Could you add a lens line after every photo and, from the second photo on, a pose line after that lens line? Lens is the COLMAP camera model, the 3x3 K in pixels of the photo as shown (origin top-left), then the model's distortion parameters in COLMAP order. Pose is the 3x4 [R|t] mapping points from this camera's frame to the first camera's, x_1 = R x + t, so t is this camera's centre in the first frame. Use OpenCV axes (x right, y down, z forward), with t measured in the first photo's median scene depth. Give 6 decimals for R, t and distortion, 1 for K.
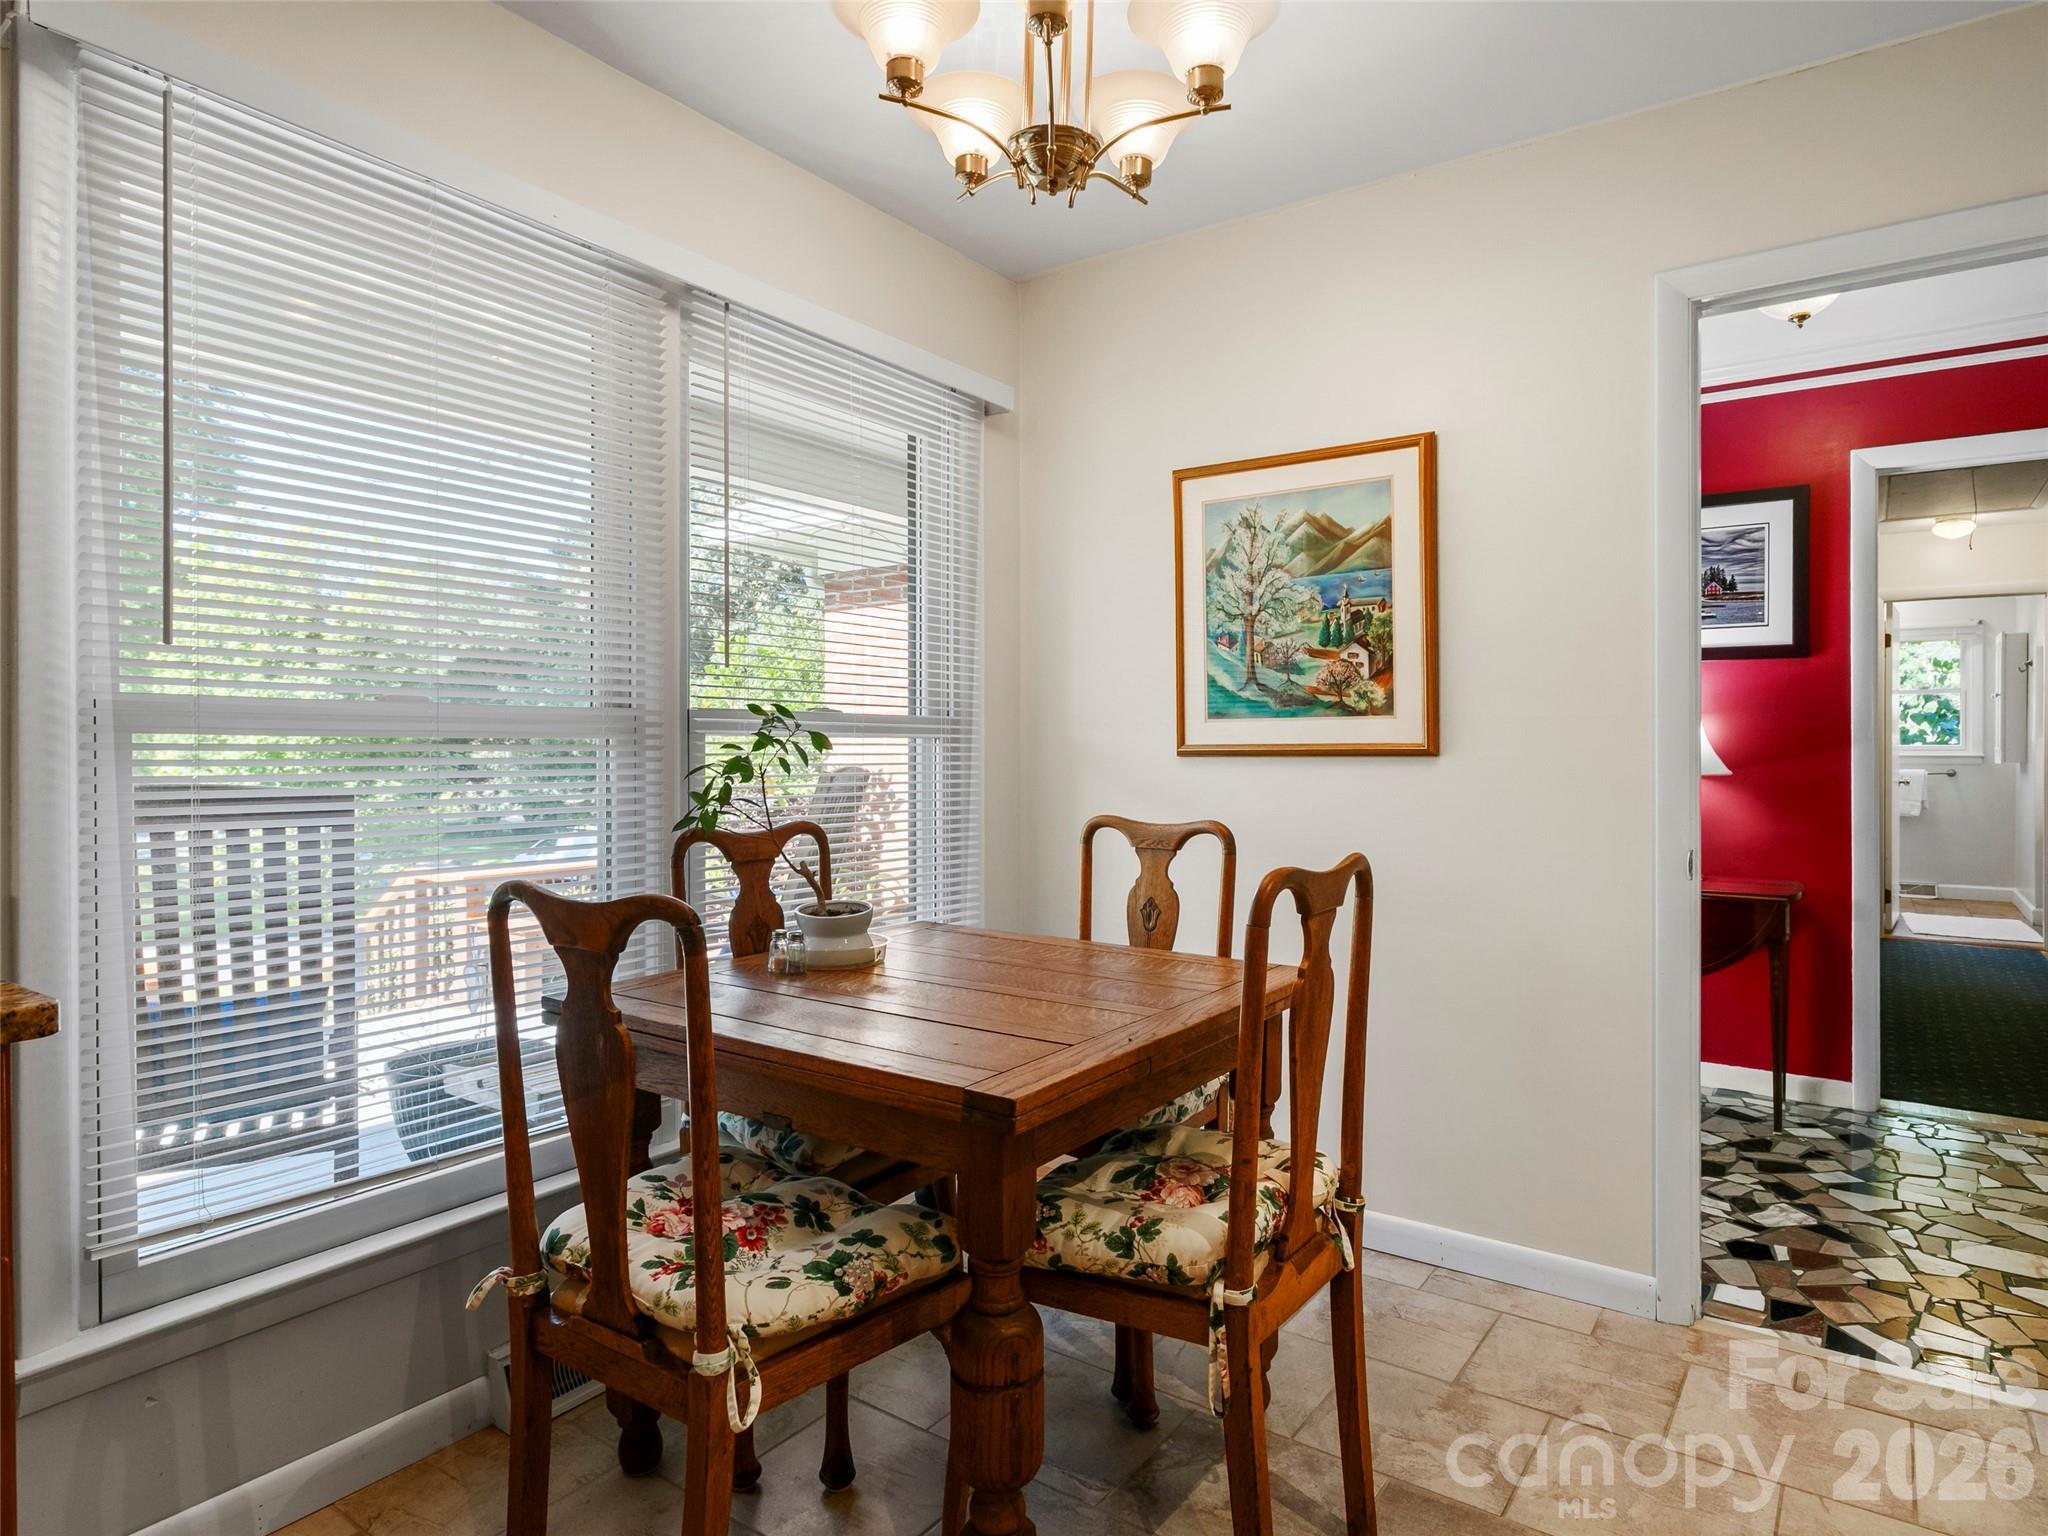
lens RADIAL K [[1169.3, 0, 1037.9], [0, 1169.3, 753.5], [0, 0, 1]] dist [-0.000862, -0.001024]
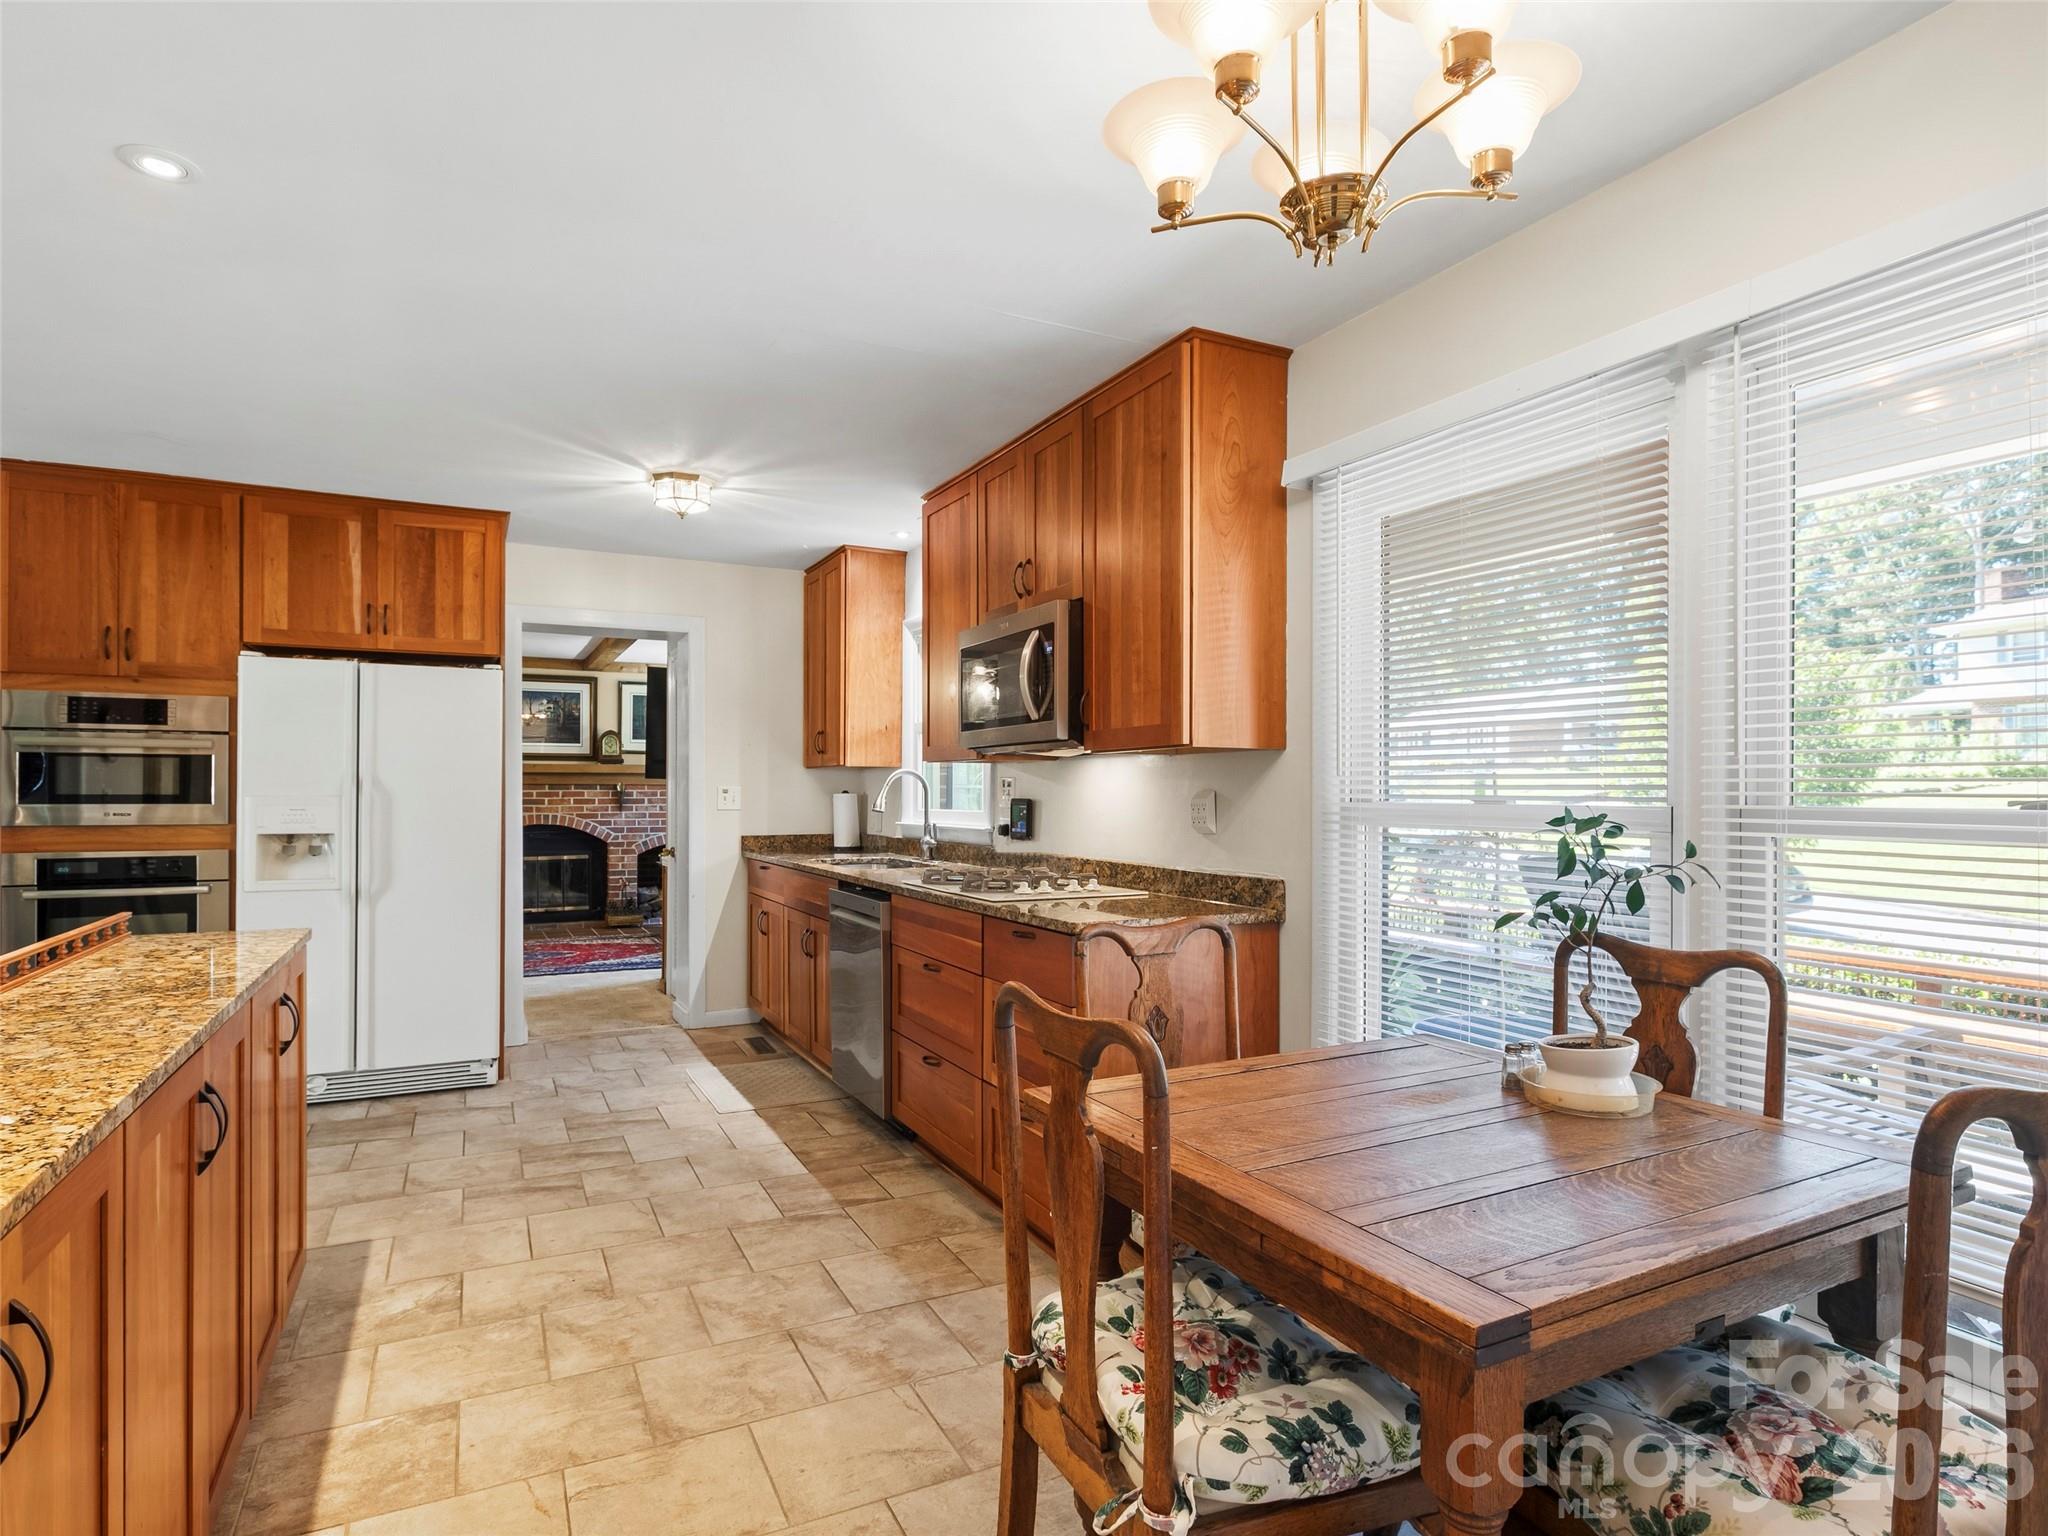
lens RADIAL K [[1104.2, 0, 1020.2], [0, 1104.2, 788.0], [0, 0, 1]] dist [-0.002187, 0.002930]
pose [[-0.467096, -0.003541, -0.884200, 0.579750], [-0.006839, 0.999977, -0.000392, -0.039945], [0.884180, 0.005864, -0.467109, 0.784637]]
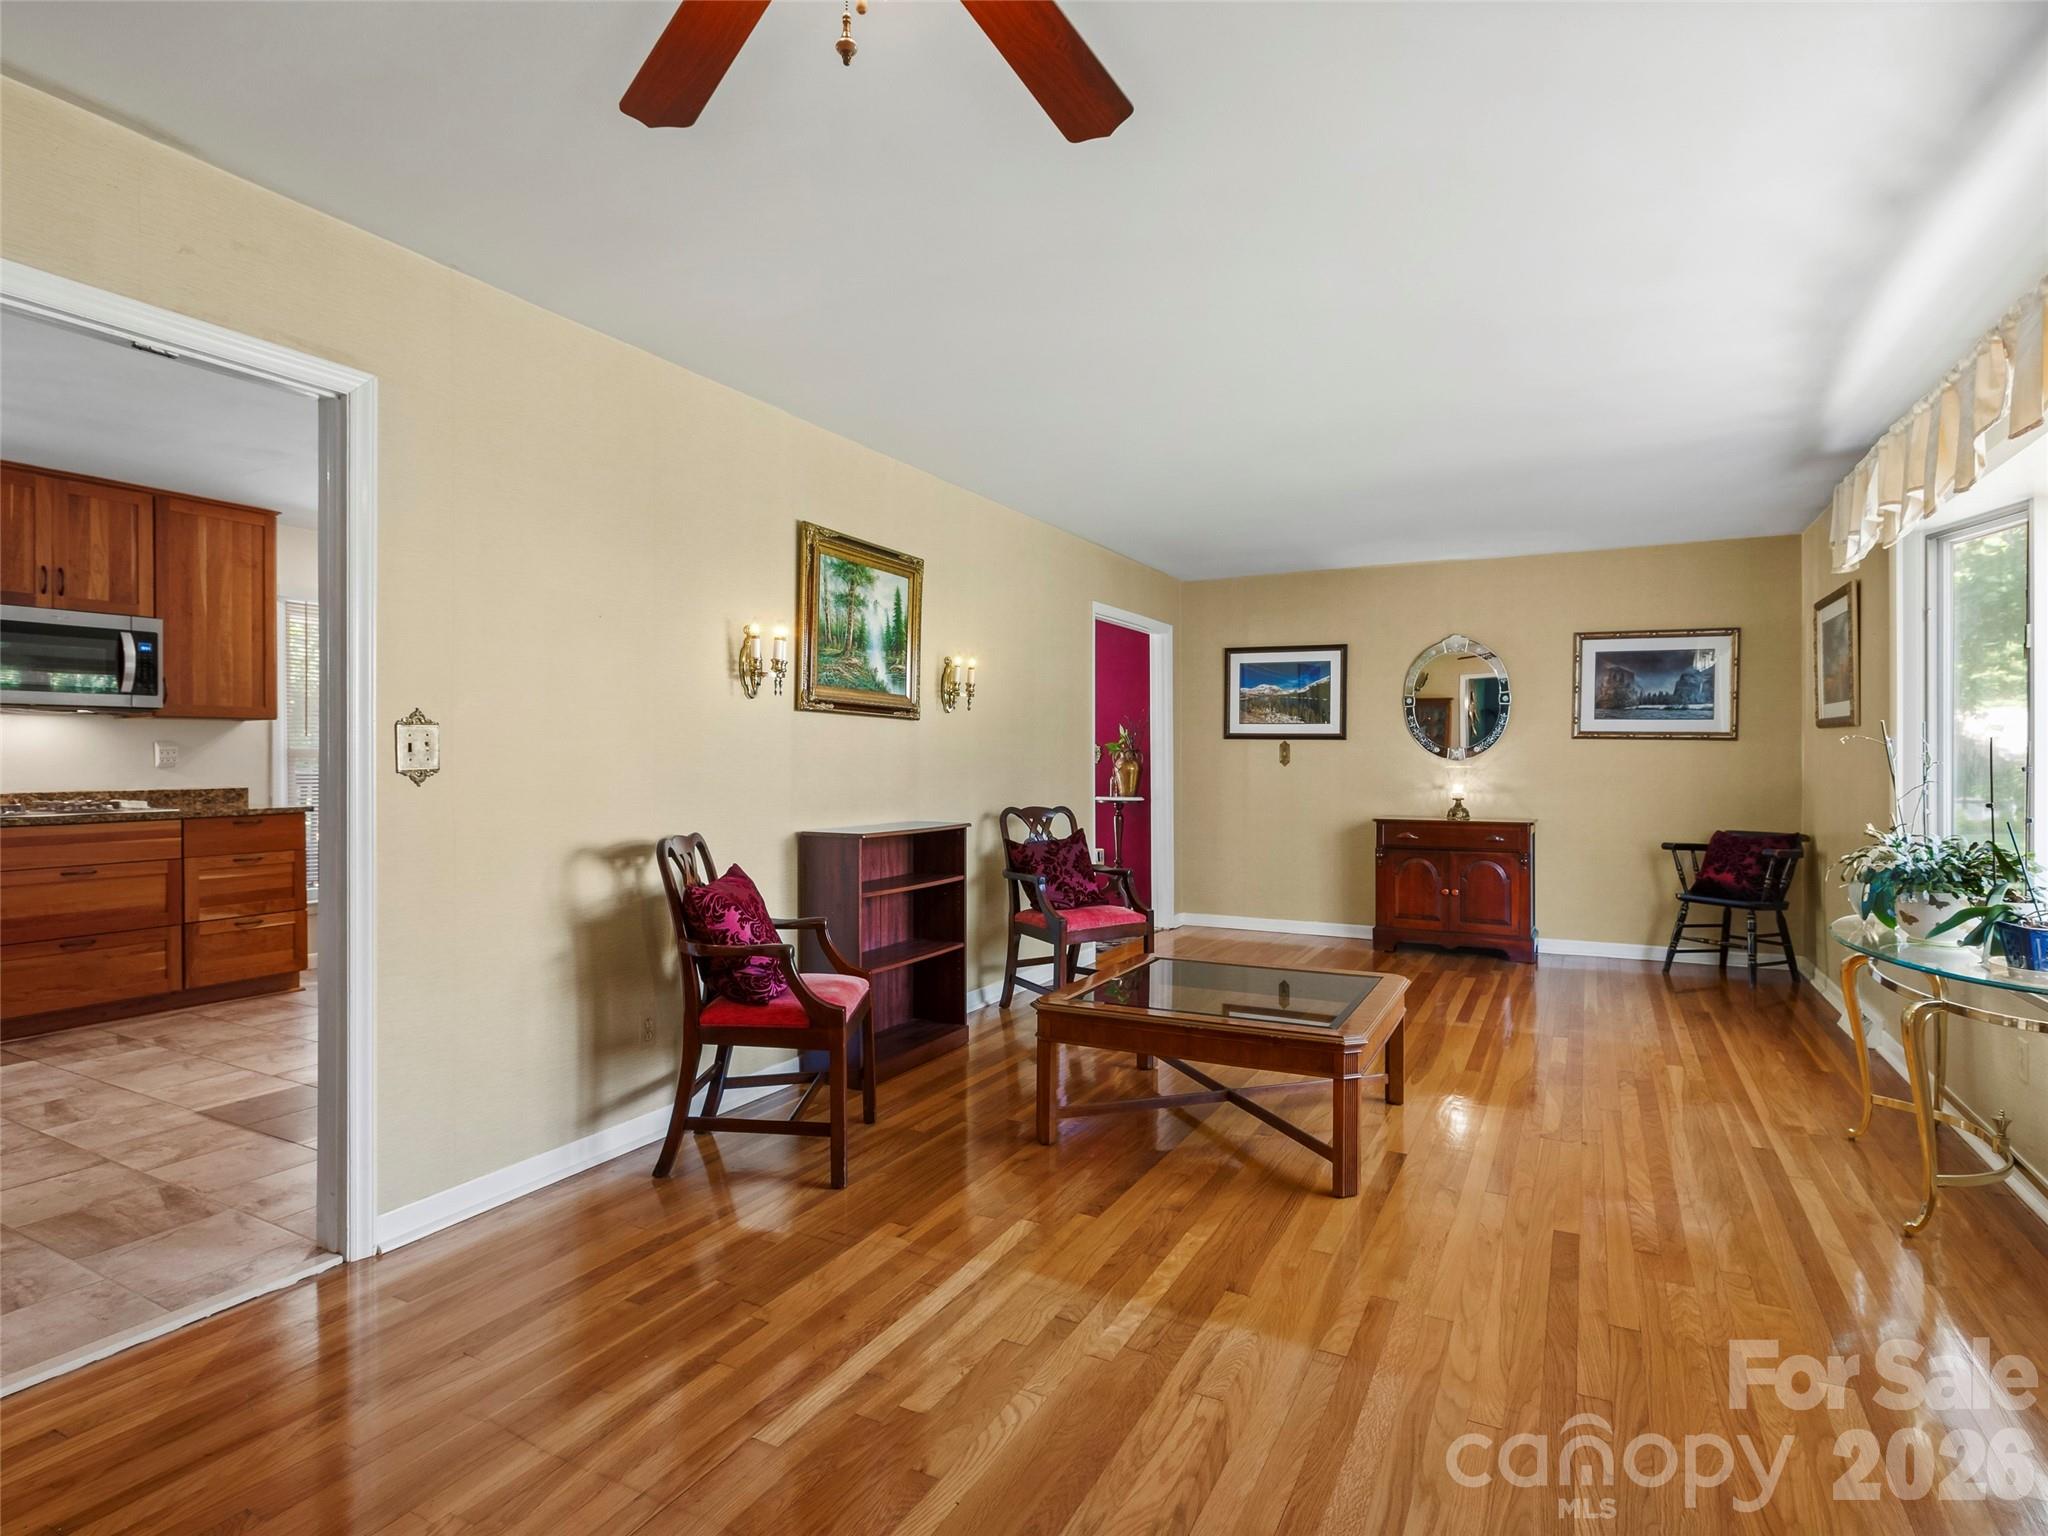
lens RADIAL K [[1104.2, 0, 1025.0], [0, 1104.2, 758.4], [0, 0, 1]] dist [-0.002187, 0.002930]
pose [[0.991517, -0.001524, 0.129966, 0.715861], [0.002077, 0.999989, -0.004120, 0.003618], [-0.129959, 0.004355, 0.991510, -1.797293]]
